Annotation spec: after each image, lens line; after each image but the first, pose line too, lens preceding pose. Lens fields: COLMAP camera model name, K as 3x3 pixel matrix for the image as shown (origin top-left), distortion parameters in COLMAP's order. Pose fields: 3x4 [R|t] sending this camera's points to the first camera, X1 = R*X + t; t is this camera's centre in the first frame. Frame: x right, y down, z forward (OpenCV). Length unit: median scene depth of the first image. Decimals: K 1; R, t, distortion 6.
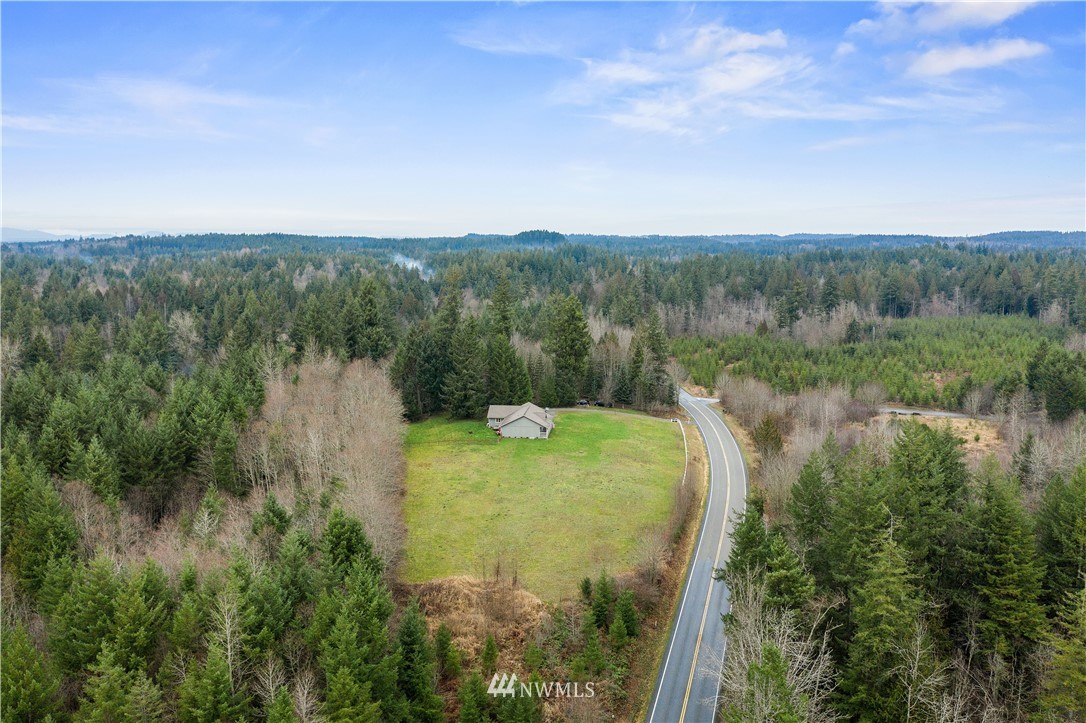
lens RADIAL K [[857.7, 0, 543.0], [0, 857.7, 361.5], [0, 0, 1]] dist [-0.021870, 0.008918]
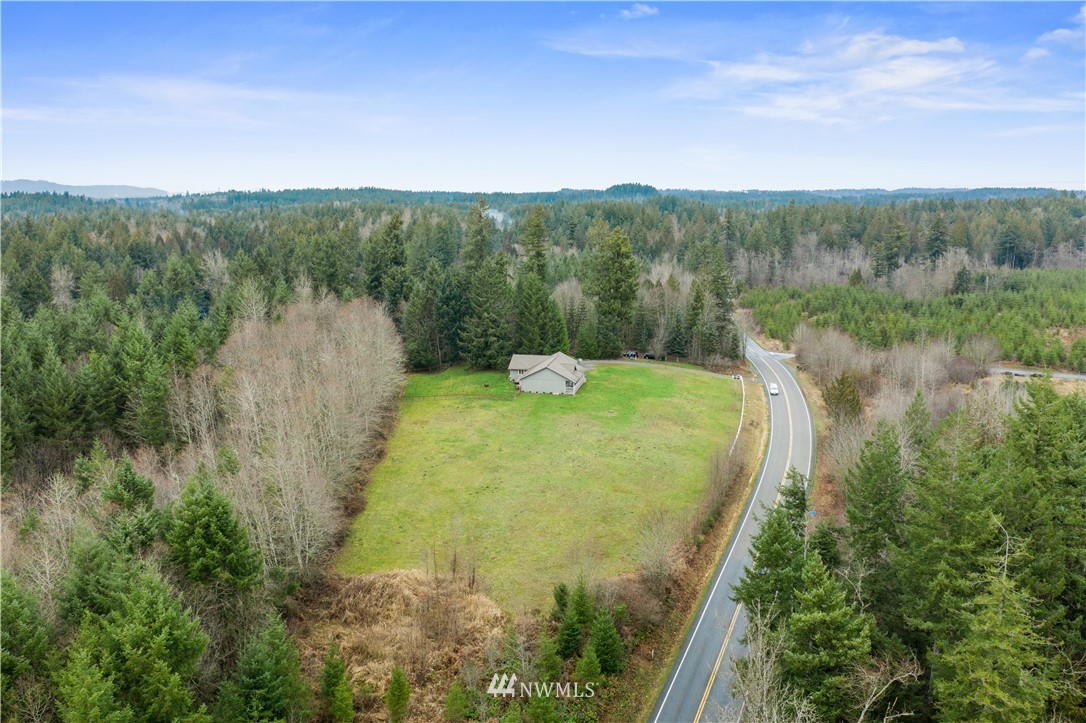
lens RADIAL K [[857.7, 0, 543.0], [0, 857.7, 361.5], [0, 0, 1]] dist [-0.021870, 0.008918]
pose [[0.993956, 0.018477, -0.108215, 0.060705], [-0.013066, 0.998639, 0.050498, 0.014539], [0.109001, -0.048779, 0.992844, 0.155411]]
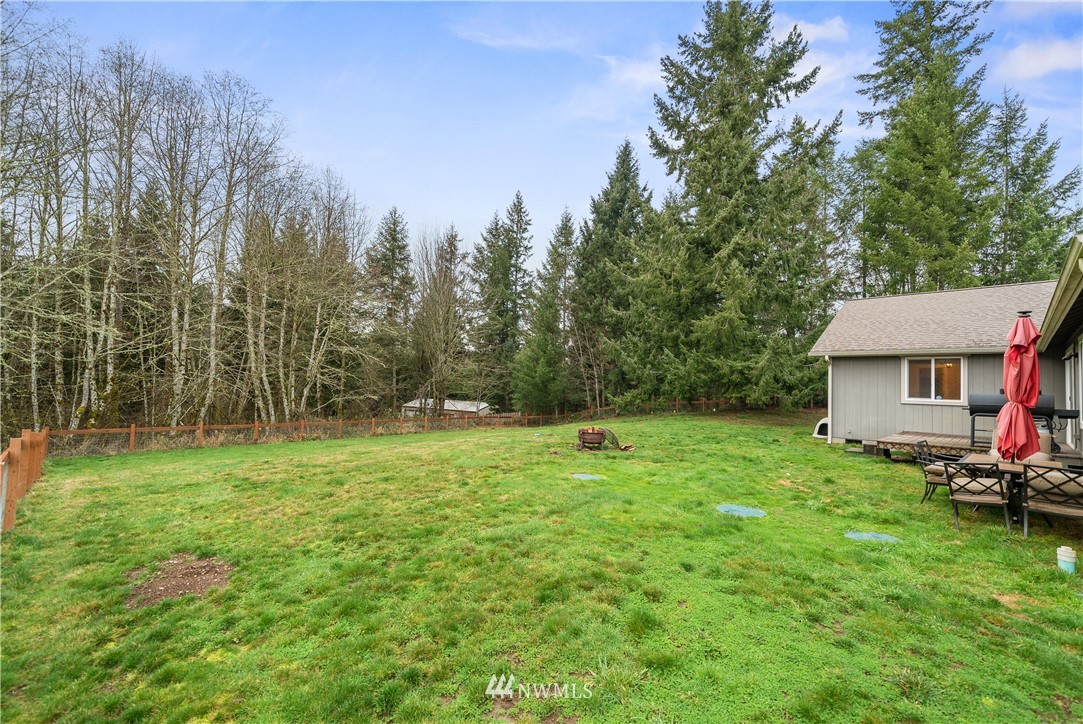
lens RADIAL K [[471.8, 0, 541.5], [0, 471.8, 362.0], [0, 0, 1]] dist [0.000622, 0.000046]
pose [[0.776538, -0.010850, -0.629977, -0.052609], [-0.120933, 0.978695, -0.165924, 0.080633], [0.618356, 0.205031, 0.758682, 0.919536]]
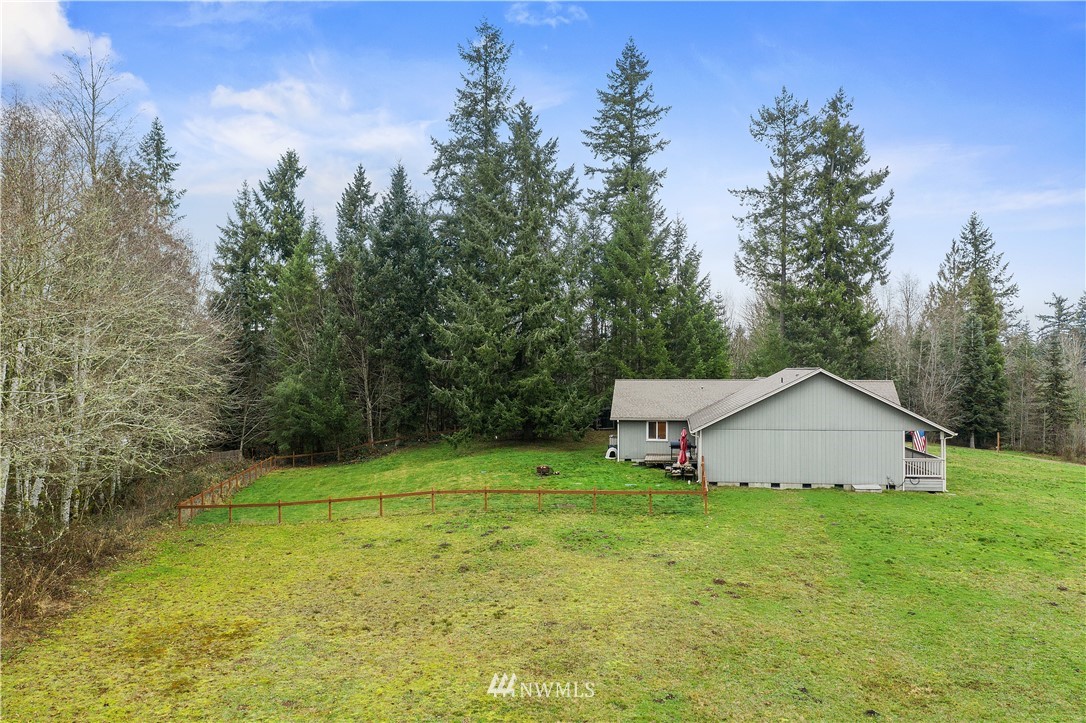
lens RADIAL K [[857.7, 0, 543.0], [0, 857.7, 361.5], [0, 0, 1]] dist [-0.021870, 0.008918]
pose [[0.998918, -0.000504, -0.046511, -0.072160], [-0.006766, 0.987732, -0.156010, 0.086071], [0.046019, 0.156156, 0.986660, 0.753105]]
